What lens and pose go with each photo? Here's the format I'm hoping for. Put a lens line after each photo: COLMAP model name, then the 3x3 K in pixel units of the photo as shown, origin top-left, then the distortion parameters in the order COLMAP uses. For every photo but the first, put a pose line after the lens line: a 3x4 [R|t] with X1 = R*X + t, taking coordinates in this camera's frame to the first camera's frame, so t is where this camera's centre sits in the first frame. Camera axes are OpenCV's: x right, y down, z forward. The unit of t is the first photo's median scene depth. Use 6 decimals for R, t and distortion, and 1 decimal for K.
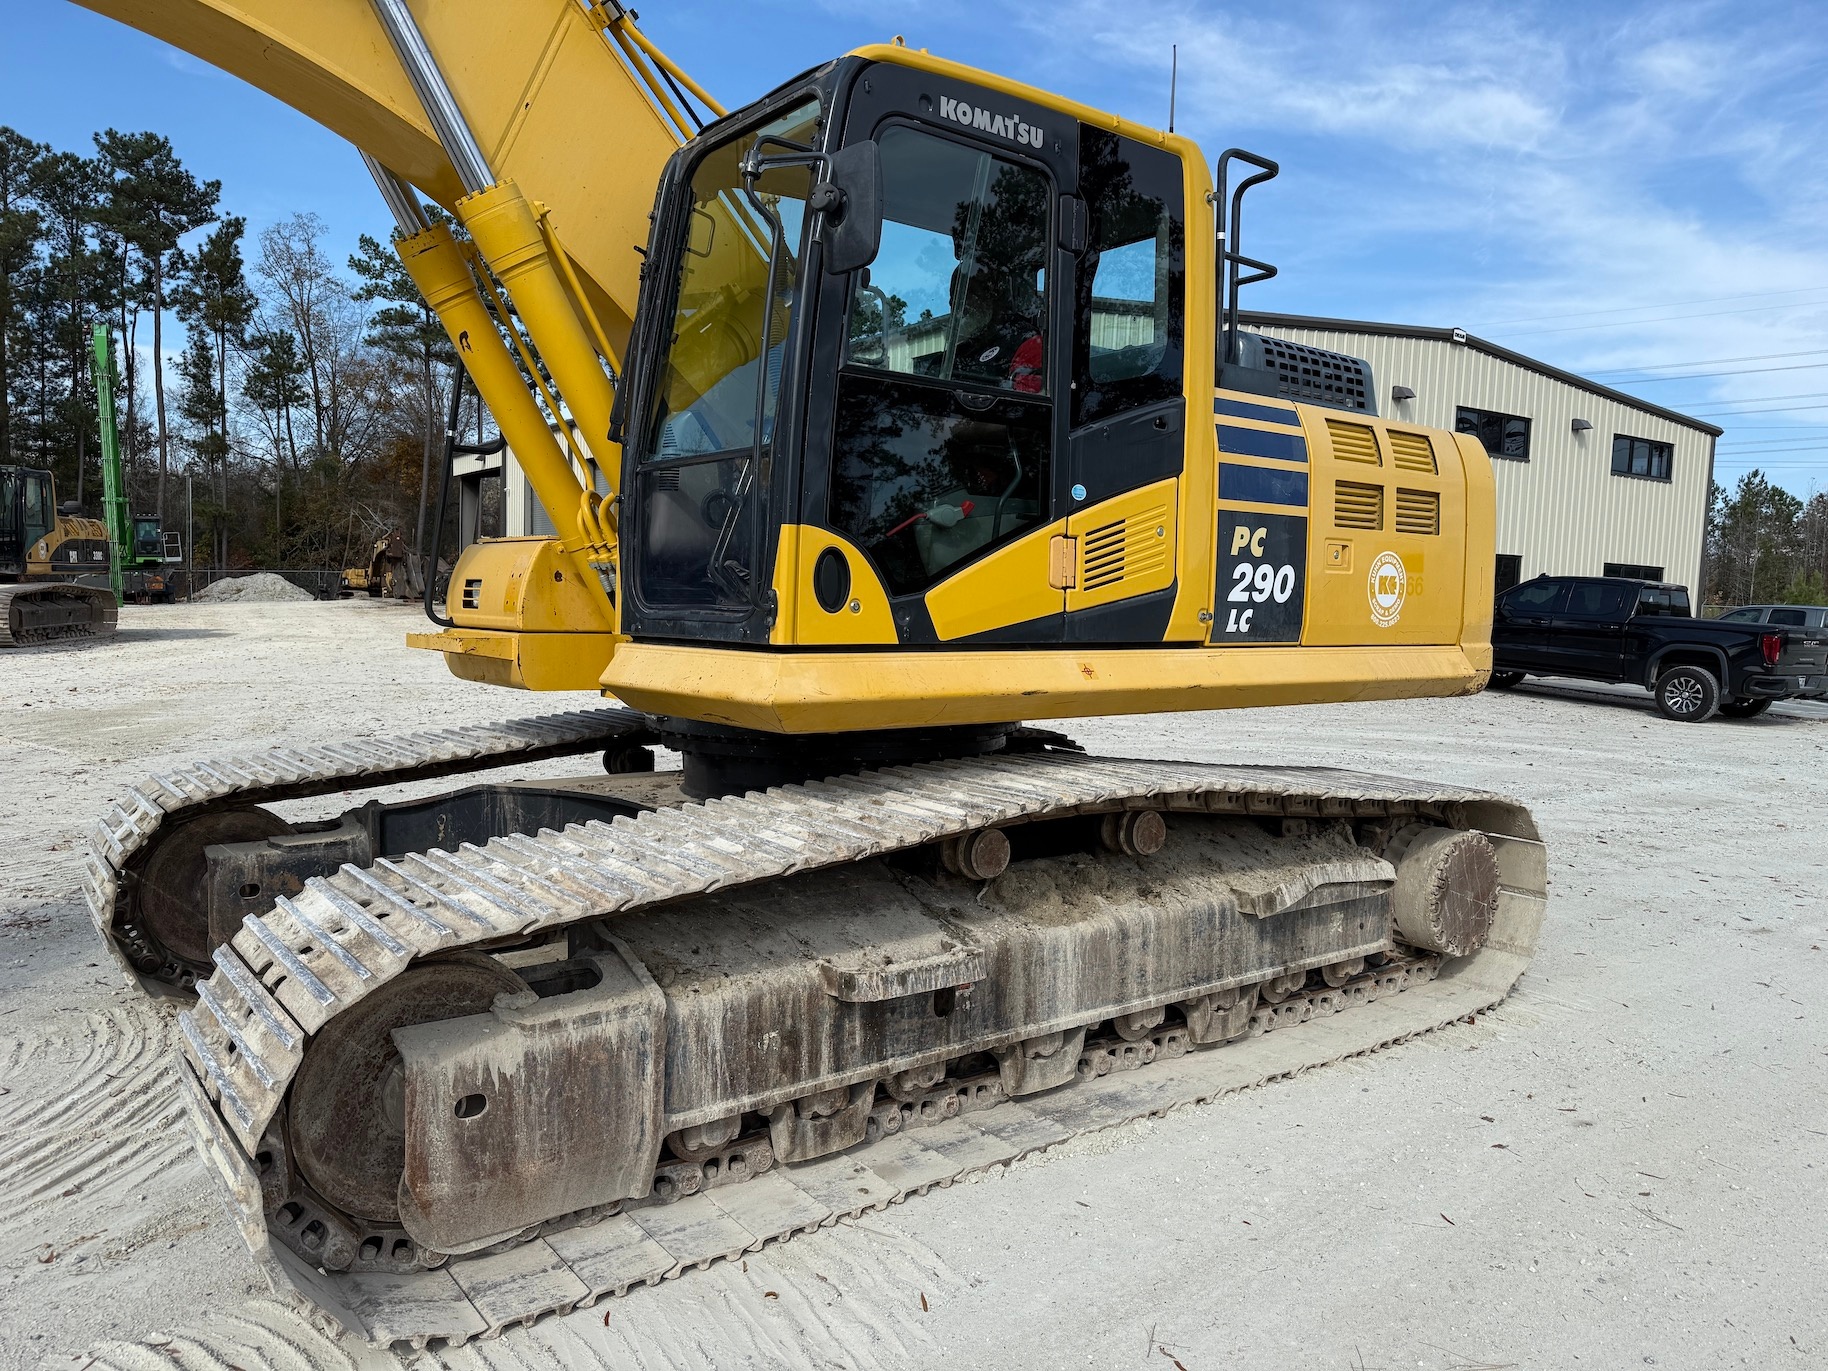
lens RADIAL K [[1279.3, 0, 911.2], [0, 1279.3, 694.7], [0, 0, 1]] dist [0.075947, -0.091342]
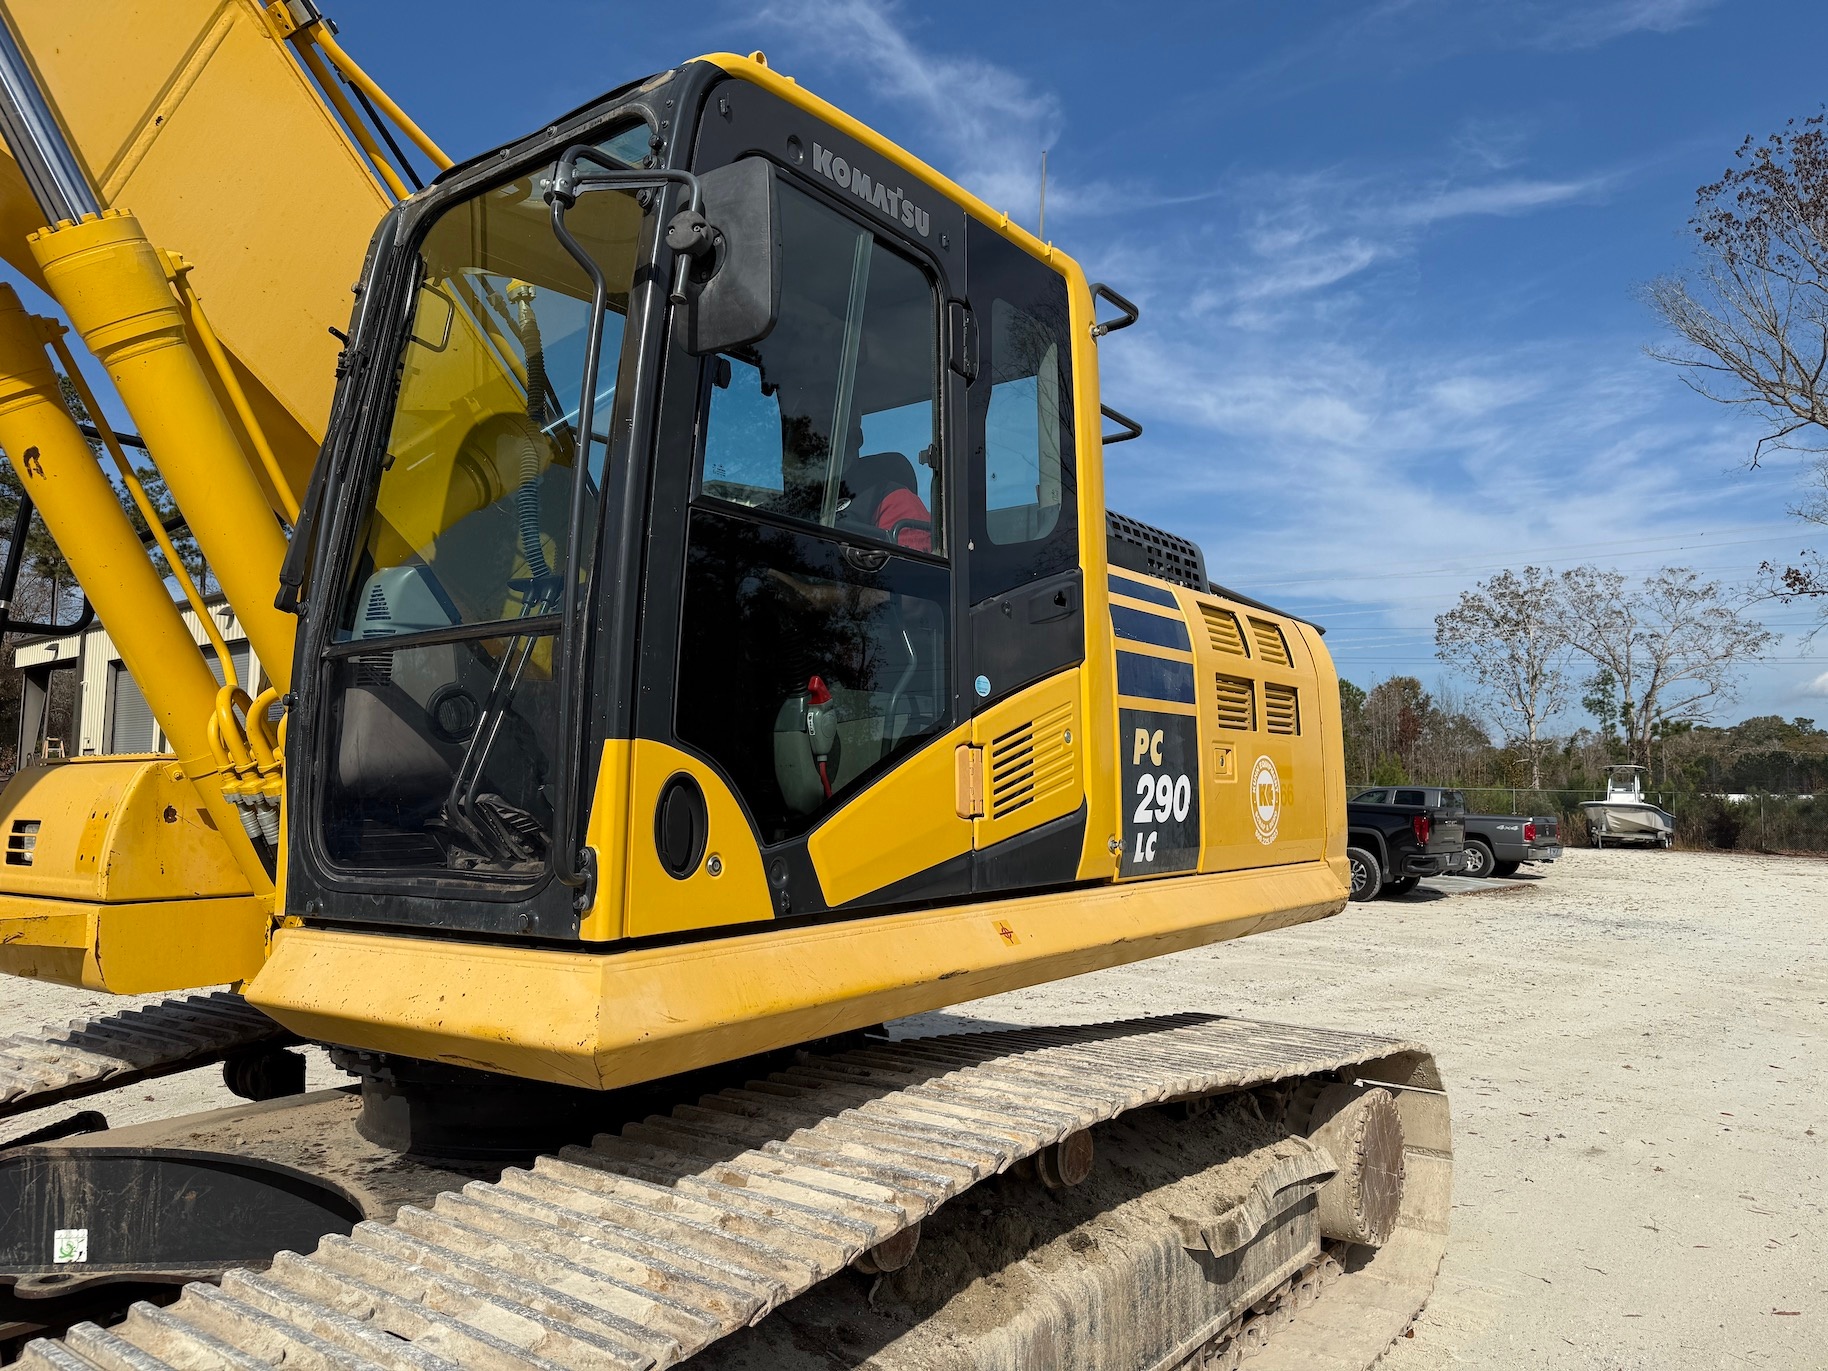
lens RADIAL K [[1279.3, 0, 913.2], [0, 1279.3, 680.4], [0, 0, 1]] dist [0.075947, -0.091342]
pose [[0.964698, -0.001798, 0.263353, -0.088333], [0.043665, 0.987228, -0.153211, -0.044640], [-0.259714, 0.159301, 0.952456, 0.275081]]
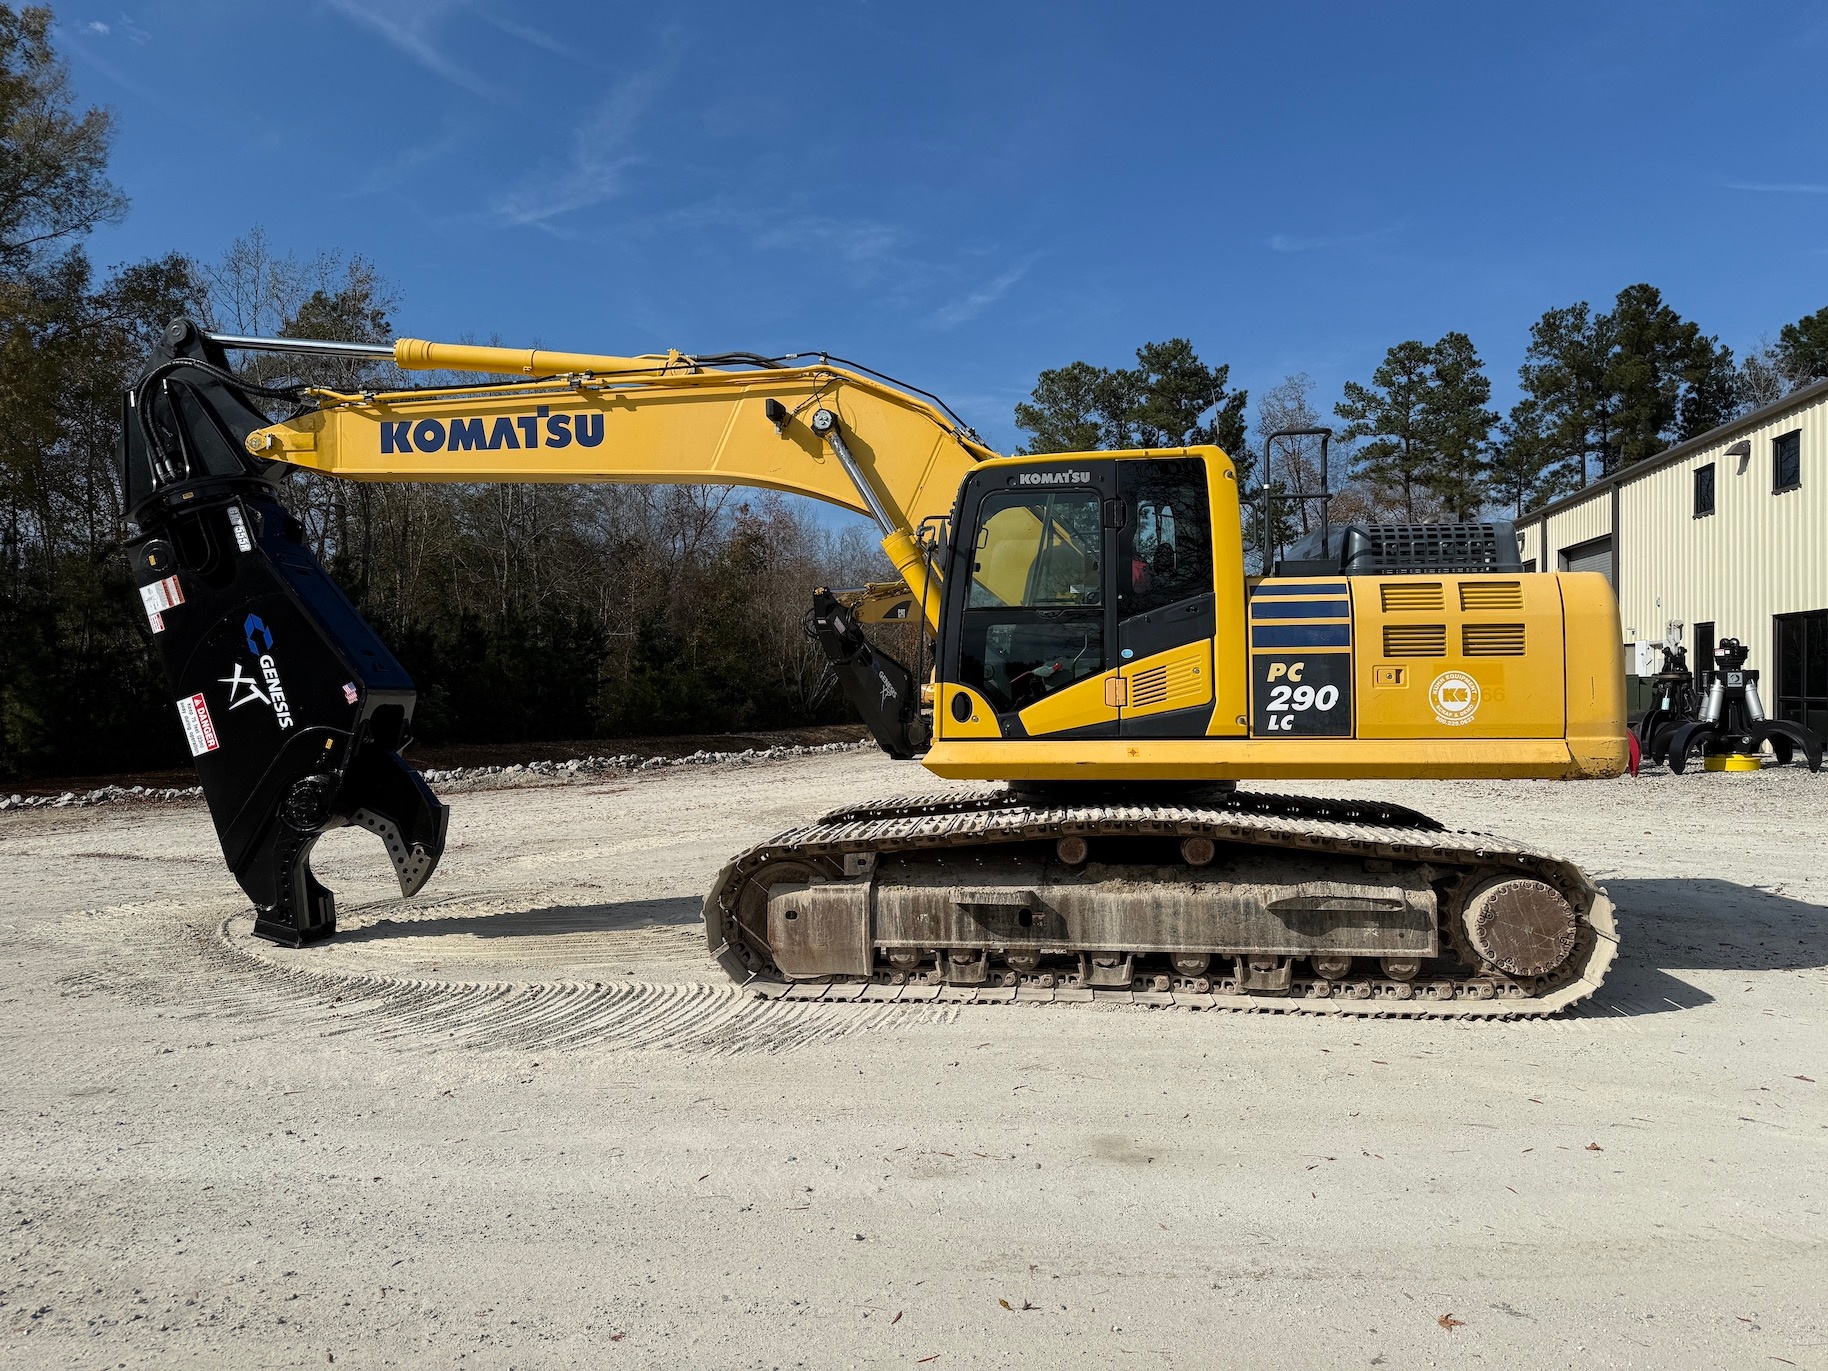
lens RADIAL K [[1279.3, 0, 889.0], [0, 1279.3, 688.6], [0, 0, 1]] dist [0.075947, -0.091342]
pose [[0.712705, -0.036916, -0.700492, 1.025432], [-0.028072, 0.996313, -0.081067, 0.042402], [0.700902, 0.077441, 0.709041, -0.459331]]
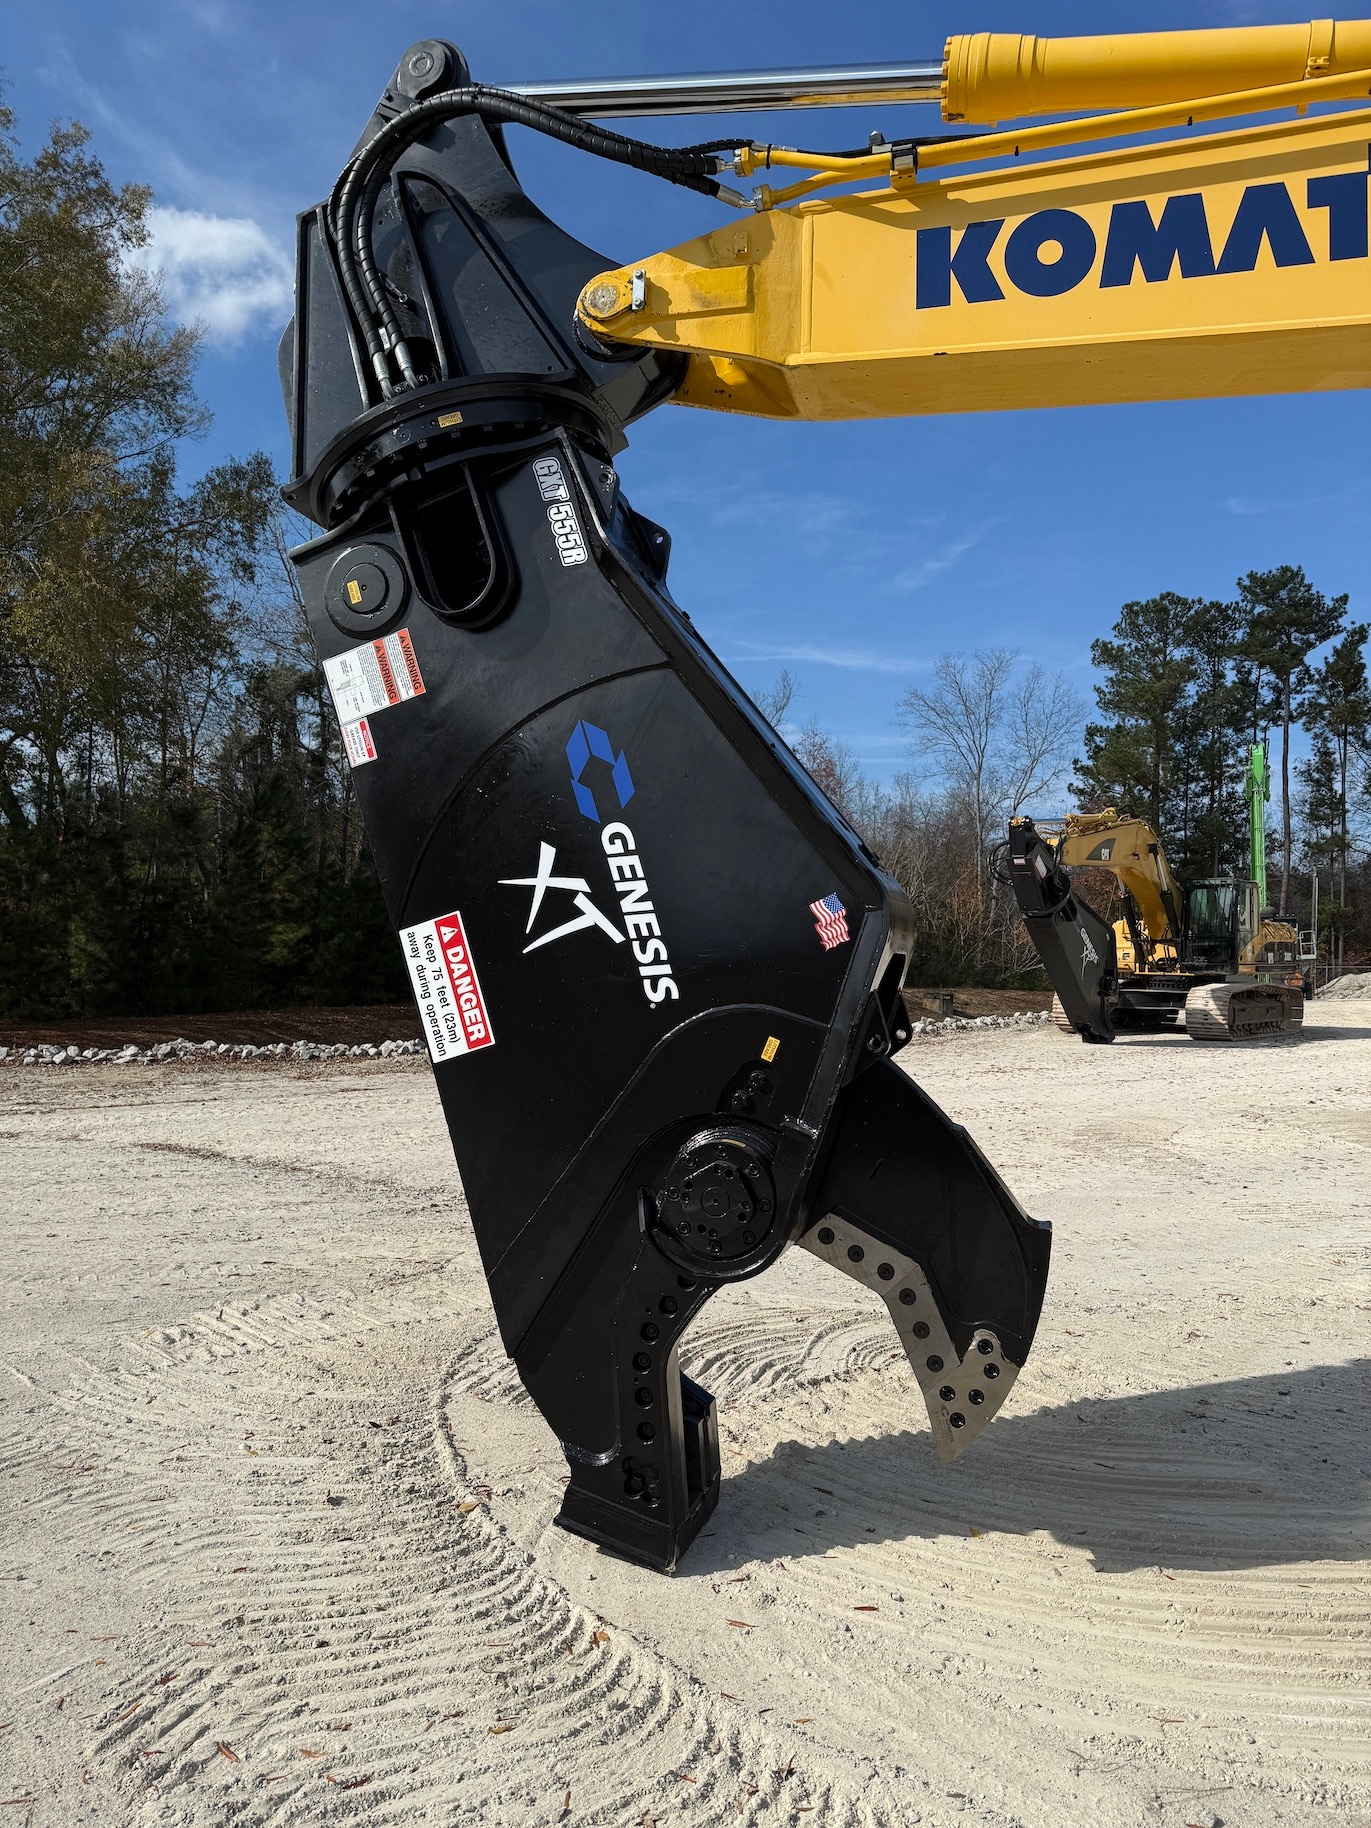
lens RADIAL K [[1279.3, 0, 692.5], [0, 1279.3, 916.8], [0, 0, 1]] dist [0.075947, -0.091342]
pose [[0.596530, -0.033403, -0.801895, -0.390633], [-0.072669, 0.992782, -0.095413, -0.012384], [0.799294, 0.115190, 0.589797, -0.144783]]
